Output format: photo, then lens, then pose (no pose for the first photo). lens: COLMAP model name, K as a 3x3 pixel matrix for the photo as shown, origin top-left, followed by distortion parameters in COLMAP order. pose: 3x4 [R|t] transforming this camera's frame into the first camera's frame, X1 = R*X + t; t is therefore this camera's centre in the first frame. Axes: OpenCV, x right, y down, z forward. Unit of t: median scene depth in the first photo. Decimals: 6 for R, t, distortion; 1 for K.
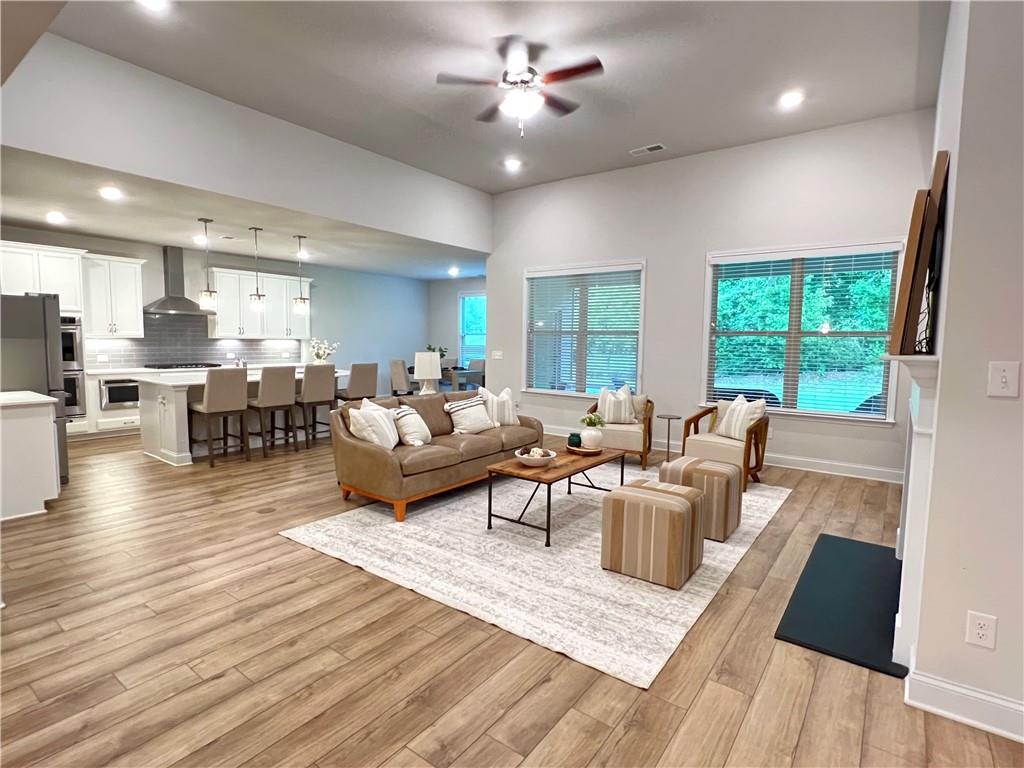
lens RADIAL K [[521.0, 0, 507.7], [0, 521.0, 384.2], [0, 0, 1]] dist [-0.000837, -0.000179]
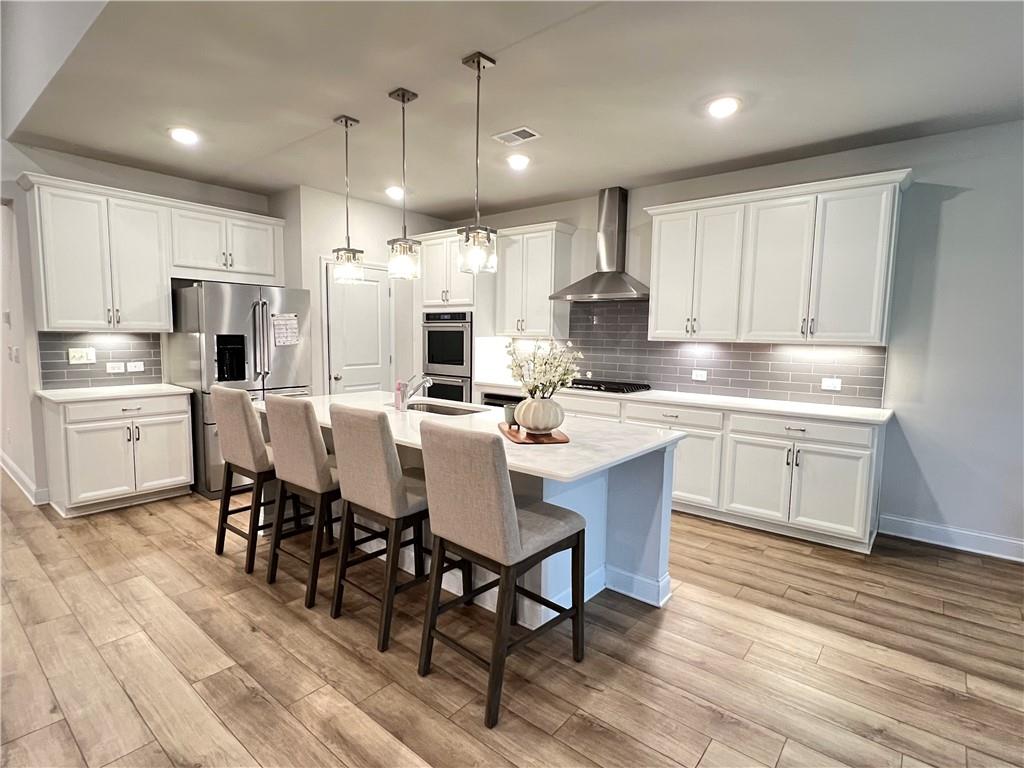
lens RADIAL K [[521.0, 0, 501.8], [0, 521.0, 381.3], [0, 0, 1]] dist [-0.000837, -0.000179]
pose [[-0.052162, 0.072932, -0.995972, -0.024199], [-0.103774, 0.991534, 0.078042, -0.134257], [0.993232, 0.107427, -0.044152, 1.625155]]
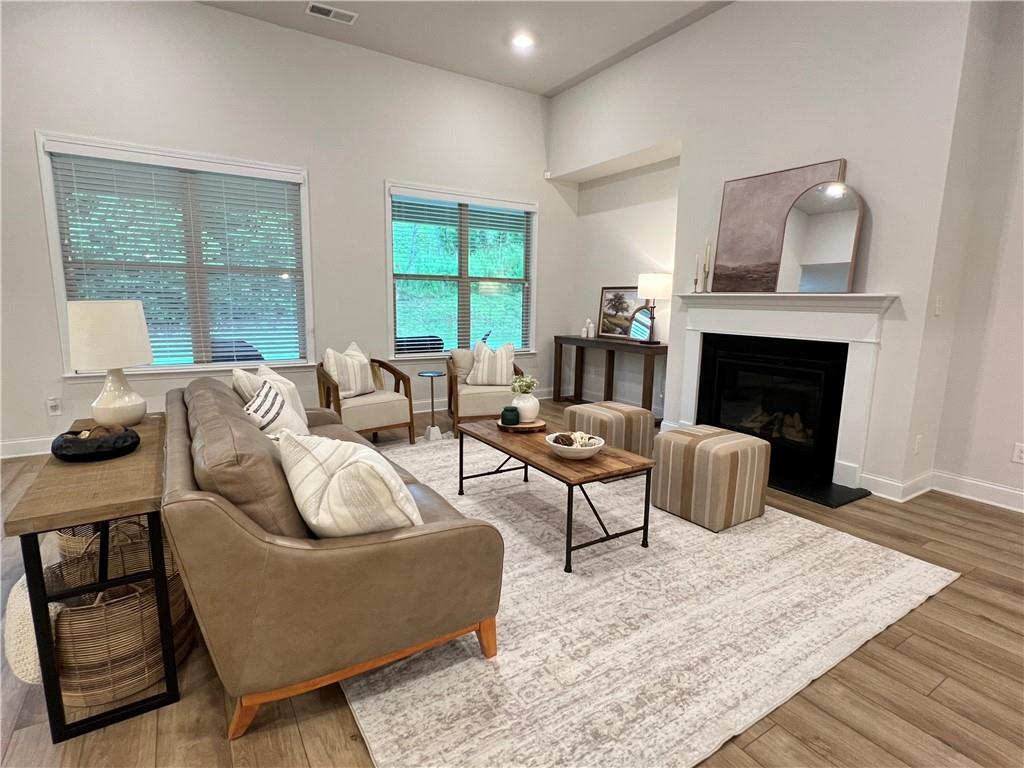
lens RADIAL K [[521.0, 0, 506.6], [0, 521.0, 383.3], [0, 0, 1]] dist [-0.000837, -0.000179]
pose [[0.354489, -0.158058, 0.921605, -0.527610], [0.069571, 0.987336, 0.142571, -0.042874], [-0.932468, 0.013577, 0.360996, 0.709963]]
